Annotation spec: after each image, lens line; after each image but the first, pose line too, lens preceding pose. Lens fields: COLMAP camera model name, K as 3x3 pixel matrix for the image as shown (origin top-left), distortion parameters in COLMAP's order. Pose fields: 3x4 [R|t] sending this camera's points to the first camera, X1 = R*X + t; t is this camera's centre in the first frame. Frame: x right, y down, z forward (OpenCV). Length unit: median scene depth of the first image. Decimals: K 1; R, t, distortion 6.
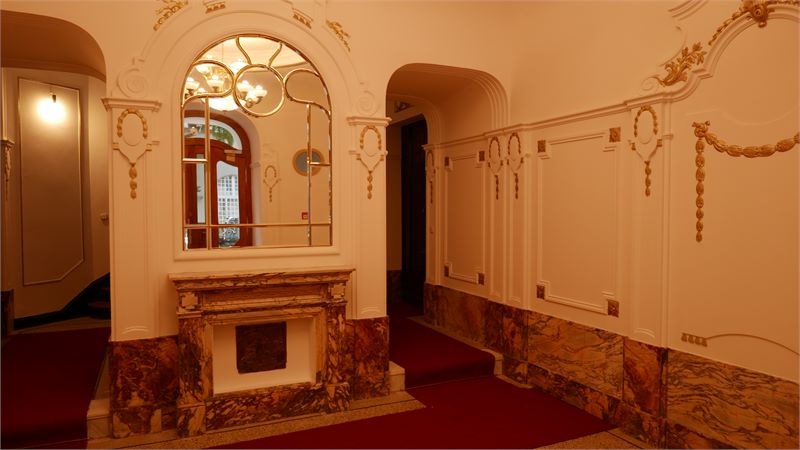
lens RADIAL K [[523.2, 0, 400.0], [0, 523.2, 225.0], [0, 0, 1]] dist [-0.037489, 0.014736]
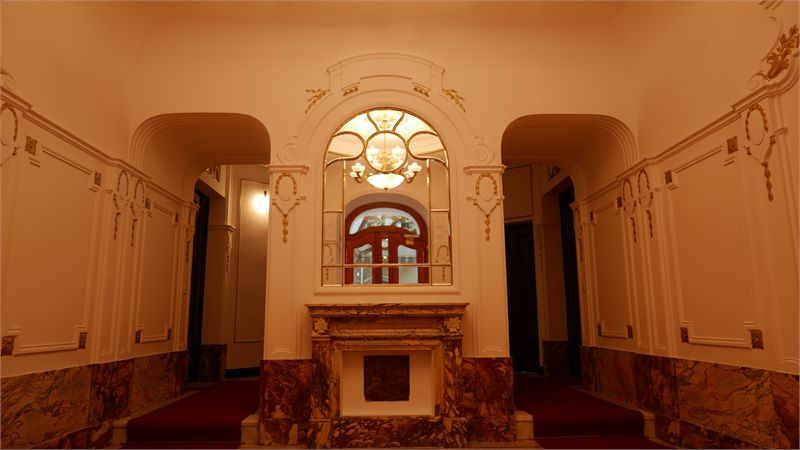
lens RADIAL K [[523.2, 0, 400.0], [0, 523.2, 225.0], [0, 0, 1]] dist [-0.037489, 0.014736]
pose [[0.918816, -0.075713, -0.387355, 0.204805], [-0.005588, 0.978834, -0.204580, 0.145940], [0.394646, 0.190136, 0.898945, -0.024162]]
